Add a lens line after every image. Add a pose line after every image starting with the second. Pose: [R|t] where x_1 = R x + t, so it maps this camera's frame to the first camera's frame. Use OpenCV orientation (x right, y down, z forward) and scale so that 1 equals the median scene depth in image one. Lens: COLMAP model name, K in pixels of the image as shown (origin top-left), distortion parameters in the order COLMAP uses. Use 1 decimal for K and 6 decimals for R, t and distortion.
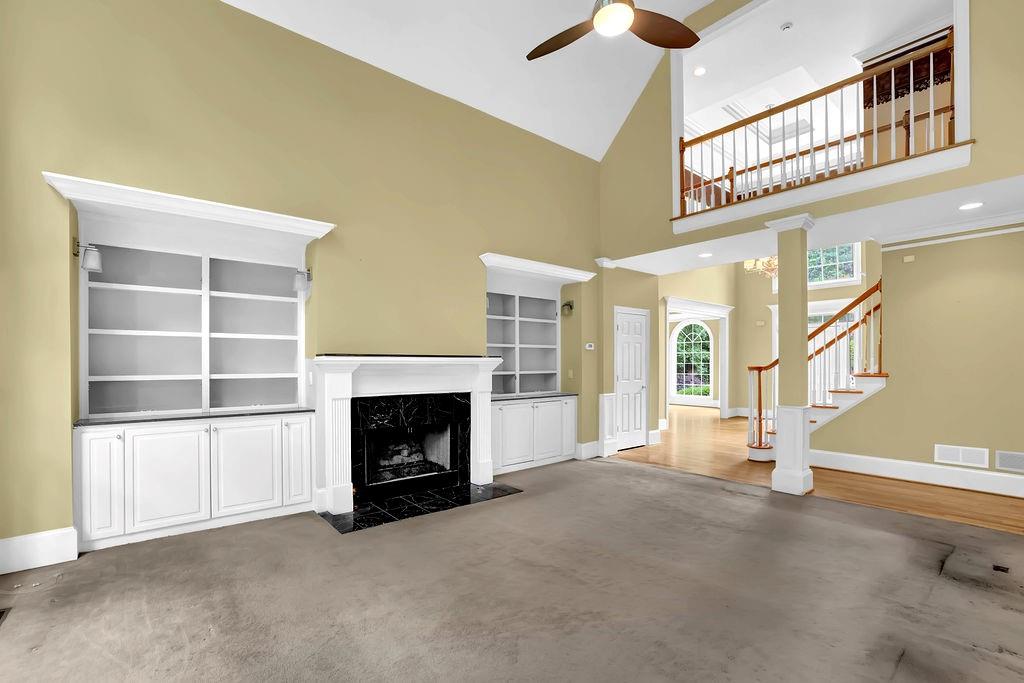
lens RADIAL K [[456.8, 0, 509.4], [0, 456.8, 359.3], [0, 0, 1]] dist [-0.016039, 0.001117]
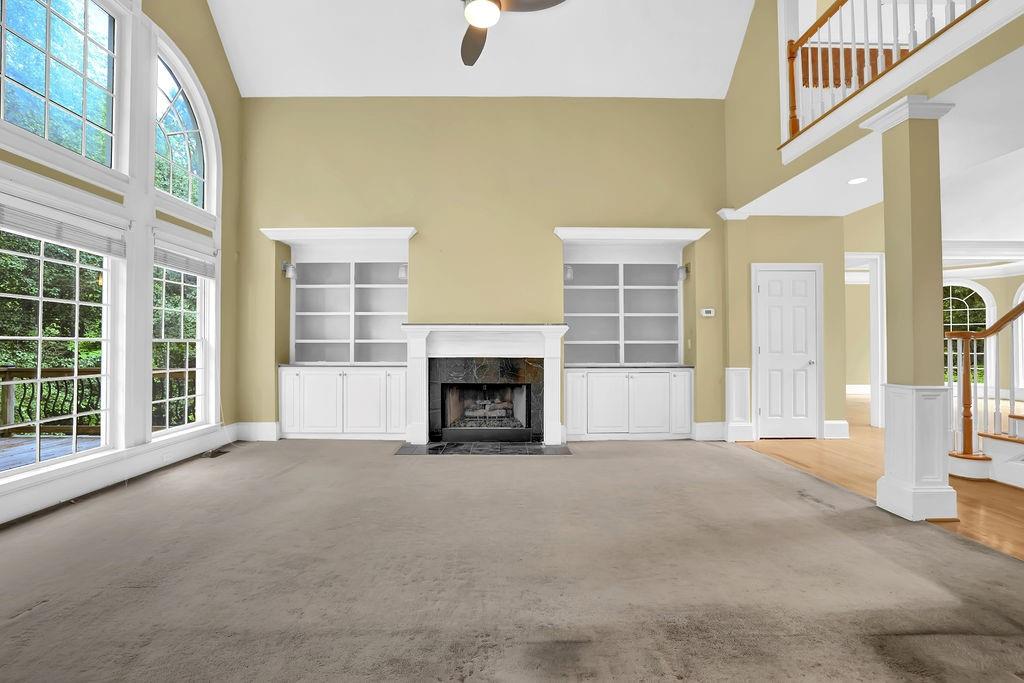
lens RADIAL K [[456.8, 0, 512.9], [0, 456.8, 335.9], [0, 0, 1]] dist [-0.016039, 0.001117]
pose [[0.782104, -0.011920, -0.623034, 0.526088], [0.003995, 0.999892, -0.014115, 0.033534], [0.623135, 0.008551, 0.782068, 0.102468]]
